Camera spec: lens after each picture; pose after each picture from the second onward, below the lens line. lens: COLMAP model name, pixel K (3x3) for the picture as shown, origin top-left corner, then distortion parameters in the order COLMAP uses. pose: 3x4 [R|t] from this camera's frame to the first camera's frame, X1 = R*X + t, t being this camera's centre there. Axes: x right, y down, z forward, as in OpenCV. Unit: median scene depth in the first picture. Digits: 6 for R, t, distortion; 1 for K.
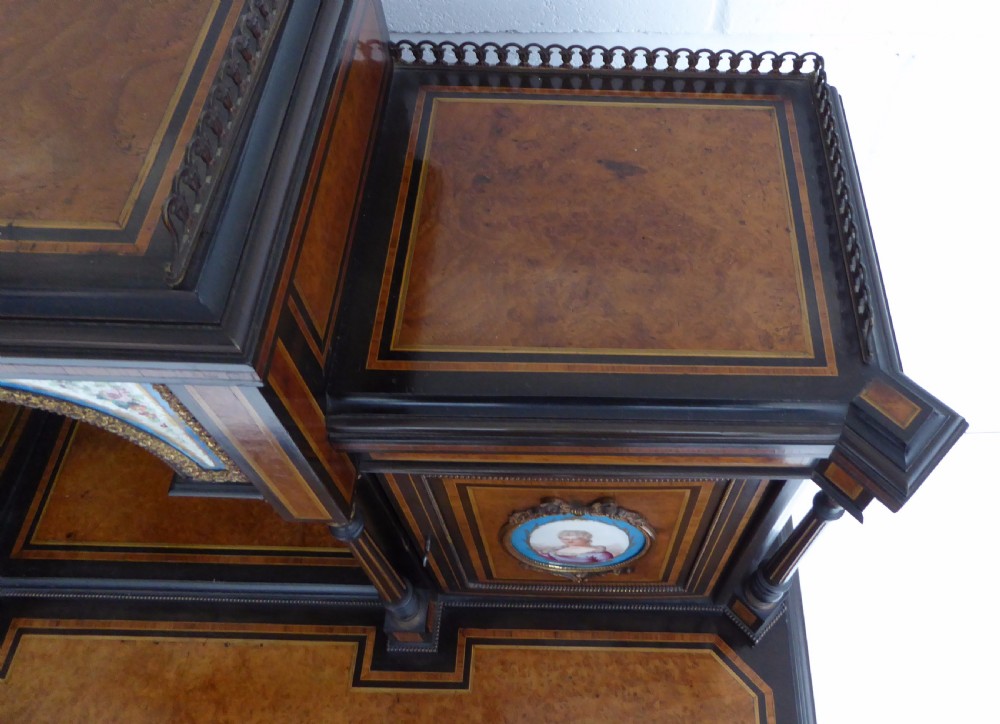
lens RADIAL K [[837.1, 0, 602.4], [0, 837.1, 293.2], [0, 0, 1]] dist [-0.043714, 0.028068]
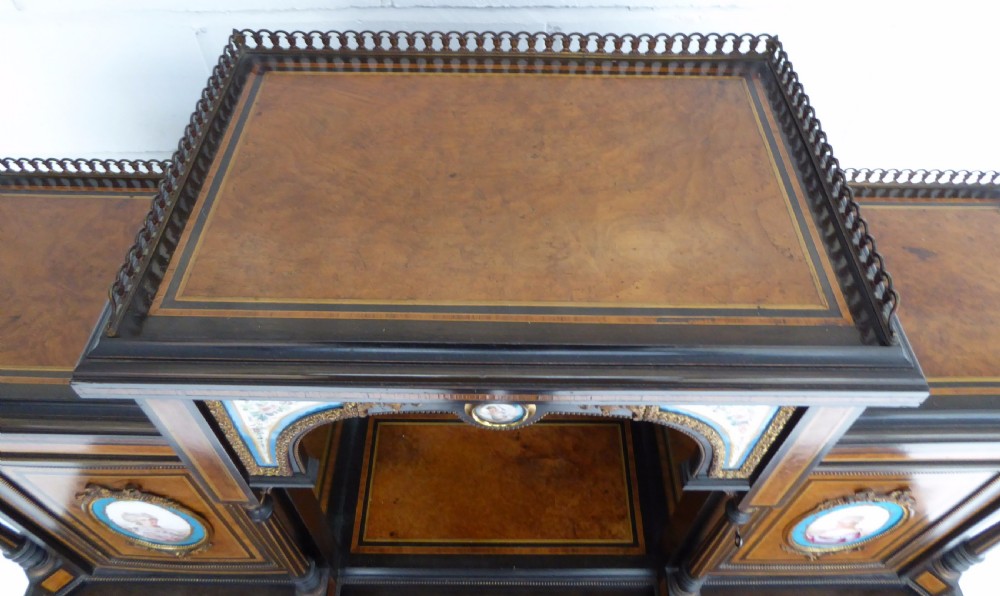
lens RADIAL K [[704.8, 0, 507.9], [0, 704.8, 227.0], [0, 0, 1]] dist [-0.038828, 0.011098]
pose [[0.999878, -0.015616, 0.000121, -0.477597], [0.015470, 0.989394, -0.144429, -0.019195], [0.002136, 0.144414, 0.989515, -0.148274]]
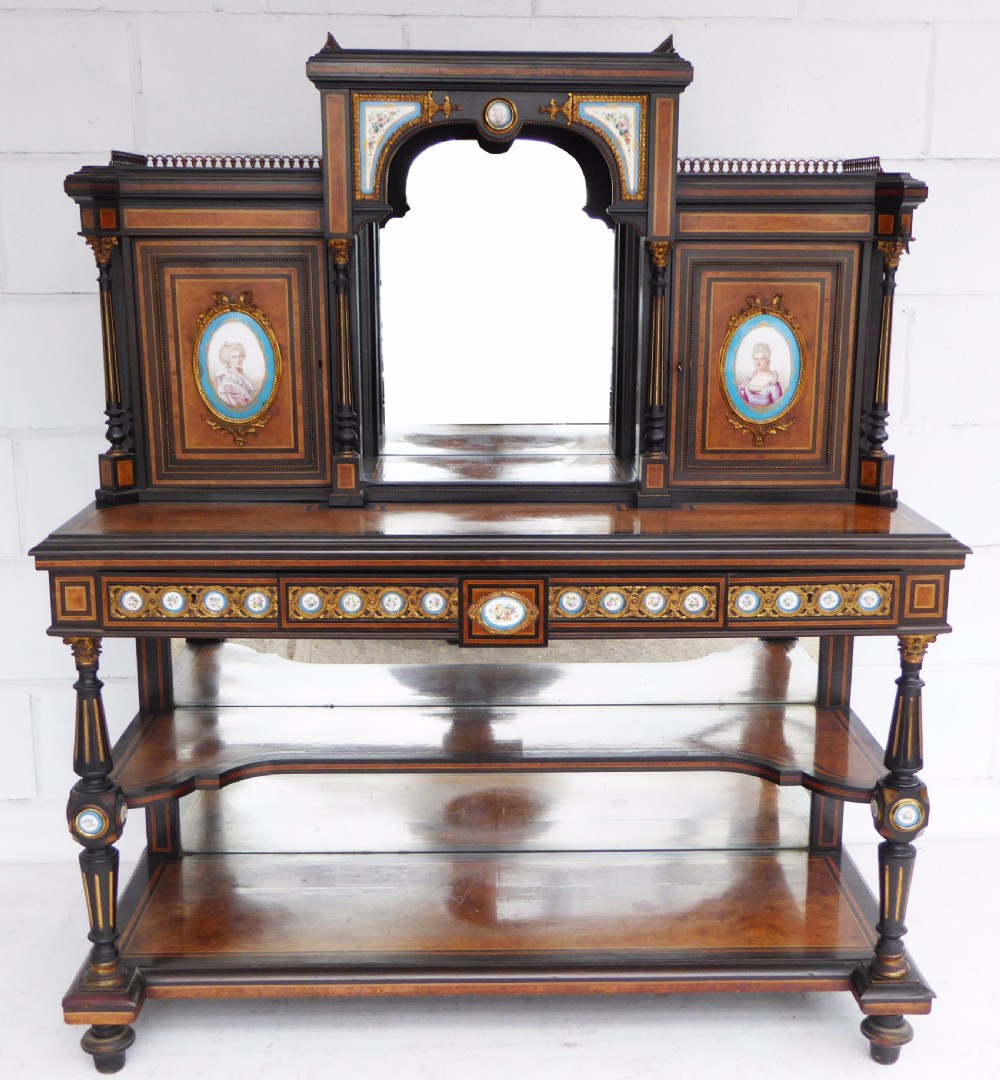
lens RADIAL K [[1490.7, 0, 530.5], [0, 1490.7, 609.5], [0, 0, 1]] dist [0.009207, 0.000000]
pose [[0.998759, -0.032295, 0.037901, -0.556343], [0.049171, 0.759681, -0.648434, 2.299213], [-0.007852, 0.649494, 0.760326, -0.905118]]
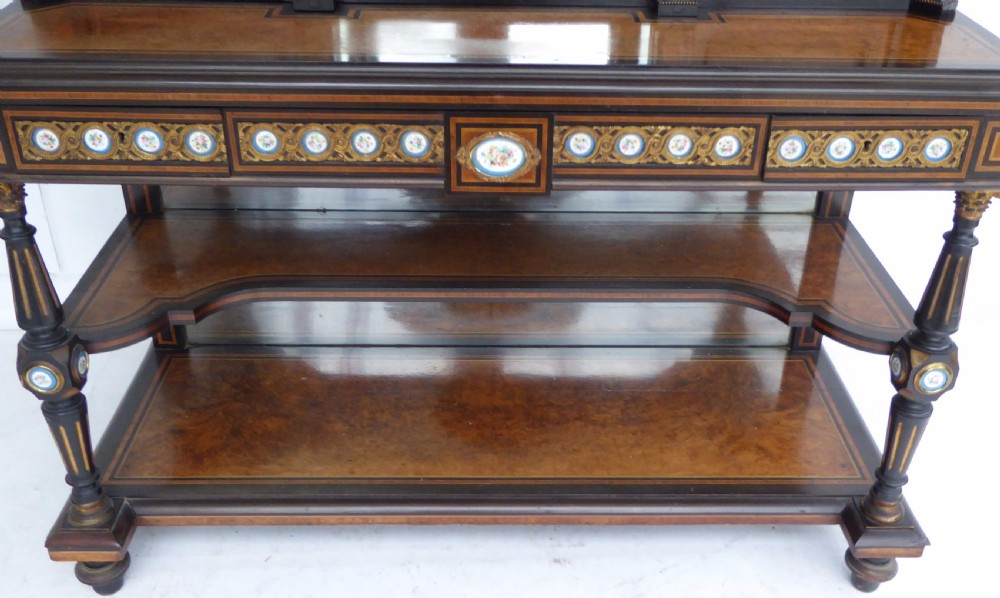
lens RADIAL K [[994.2, 0, 519.9], [0, 994.2, 347.1], [0, 0, 1]] dist [-0.010888, 0.000000]
pose [[0.999116, -0.027148, 0.032091, -0.530101], [0.037274, 0.925121, -0.377839, 1.467195], [-0.019431, 0.378701, 0.925315, -0.199895]]
